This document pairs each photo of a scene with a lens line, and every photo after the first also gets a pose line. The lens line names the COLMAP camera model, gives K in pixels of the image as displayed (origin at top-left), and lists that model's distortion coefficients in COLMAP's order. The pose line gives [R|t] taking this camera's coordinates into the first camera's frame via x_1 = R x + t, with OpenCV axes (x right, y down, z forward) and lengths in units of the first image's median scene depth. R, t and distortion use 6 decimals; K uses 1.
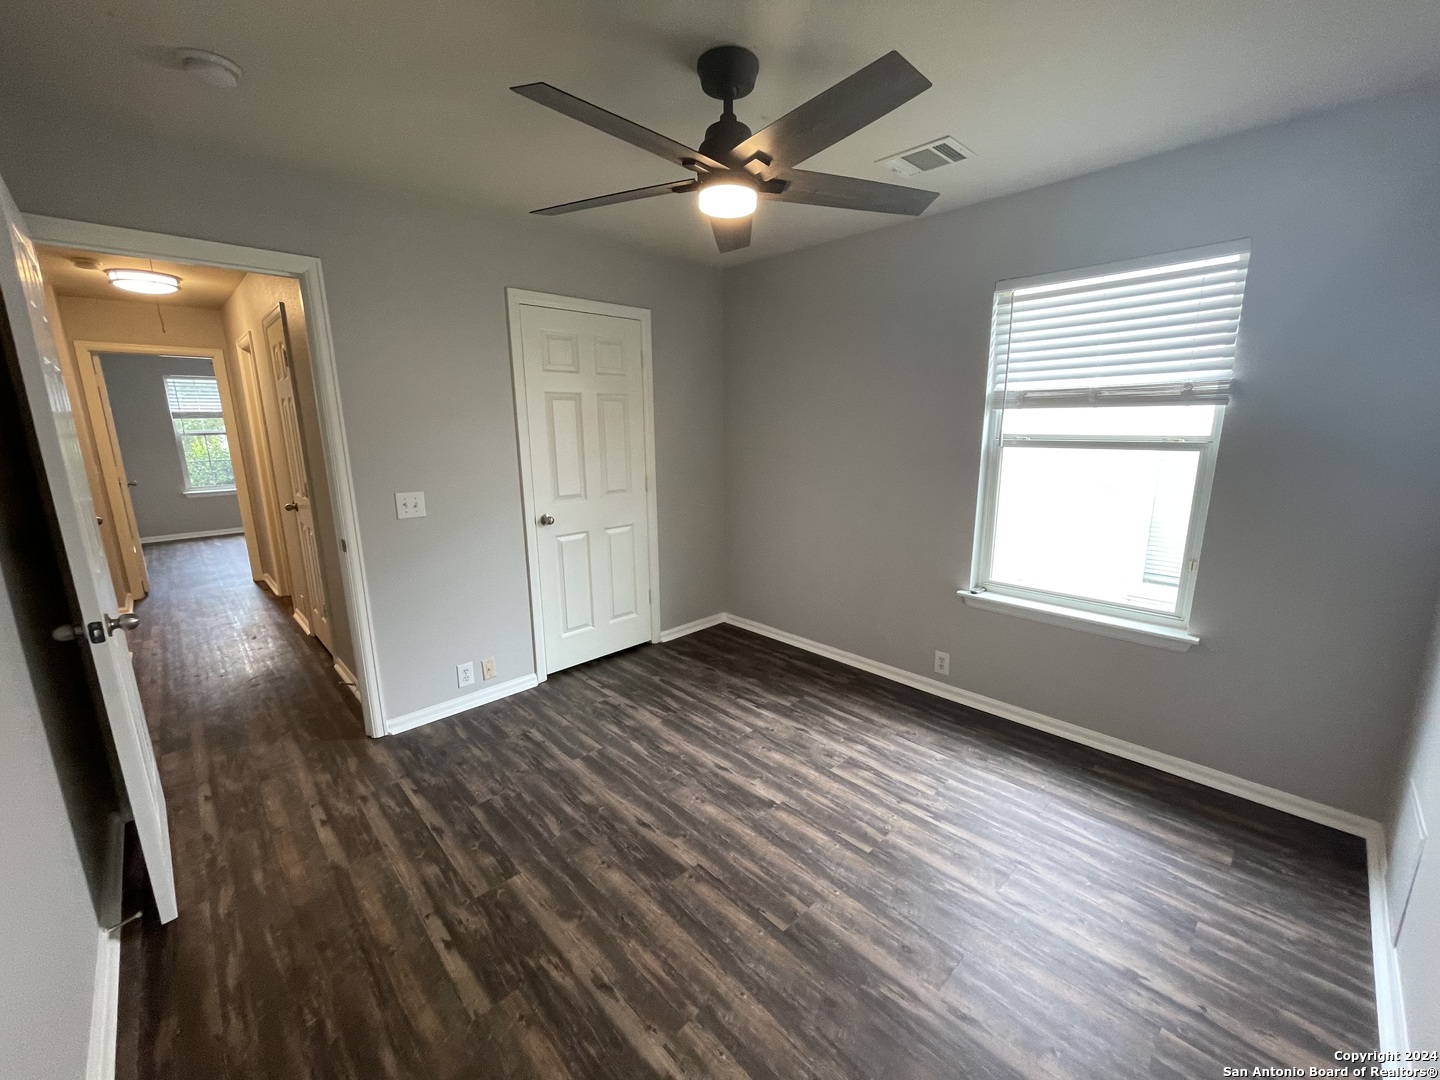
lens RADIAL K [[582.7, 0, 717.9], [0, 582.7, 542.2], [0, 0, 1]] dist [-0.003179, 0.001612]
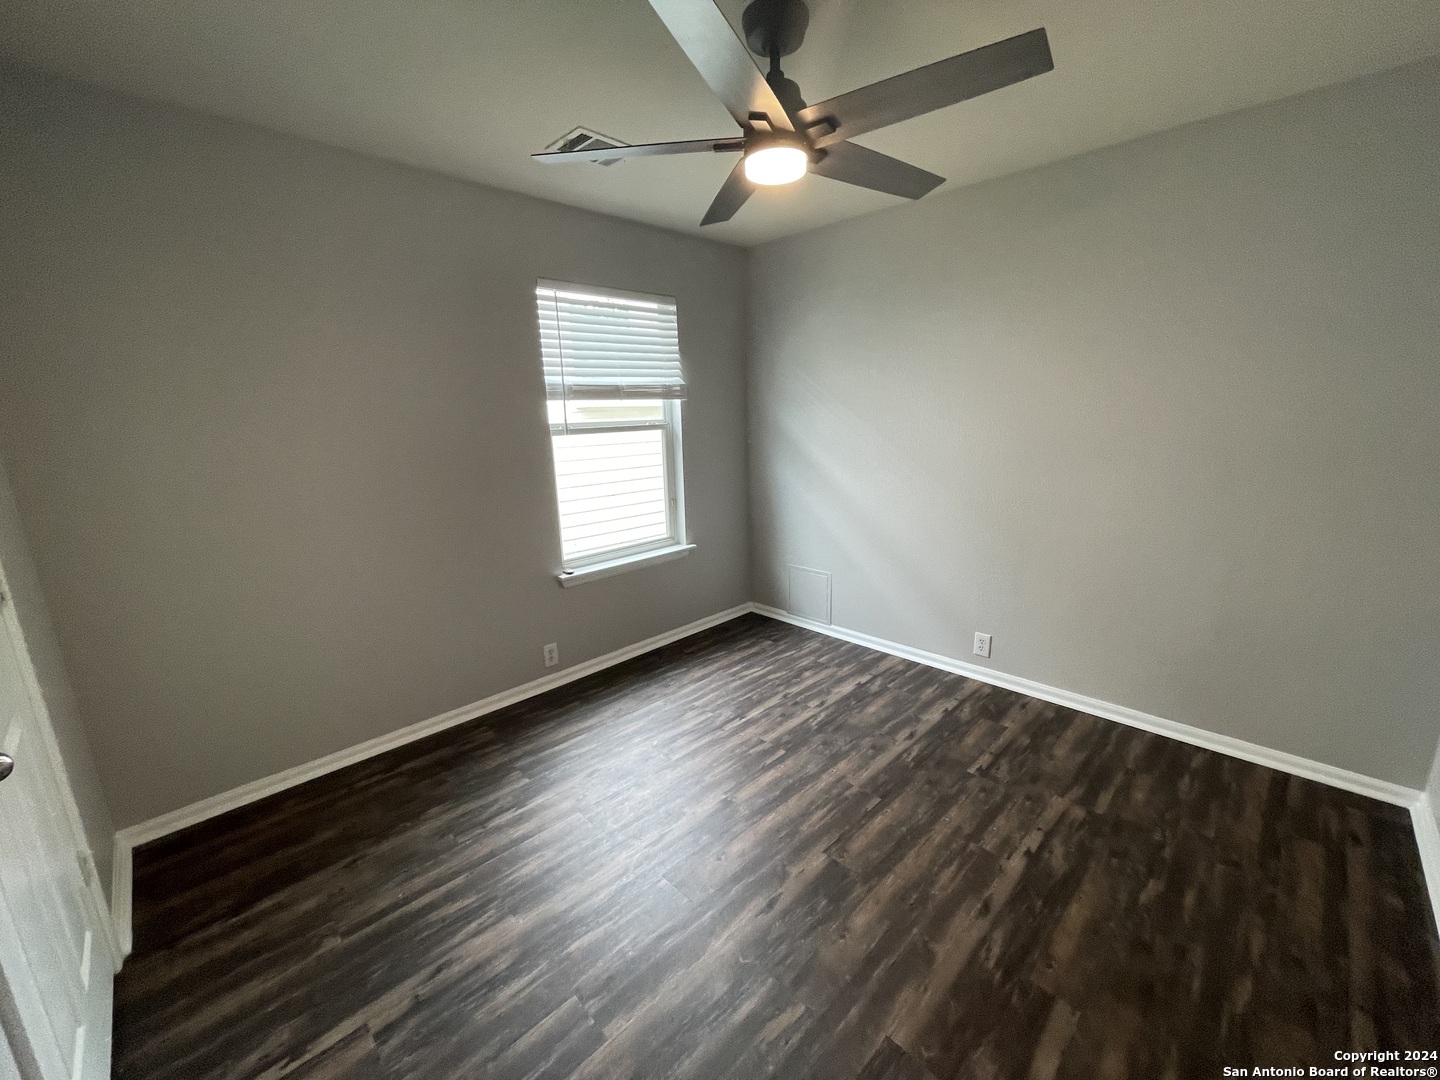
lens RADIAL K [[582.7, 0, 720.8], [0, 582.7, 541.2], [0, 0, 1]] dist [-0.003179, 0.001612]
pose [[-0.014809, -0.213622, 0.976804, -0.856984], [0.229532, 0.950097, 0.211261, -0.188833], [-0.973188, 0.227336, 0.034964, 0.988391]]
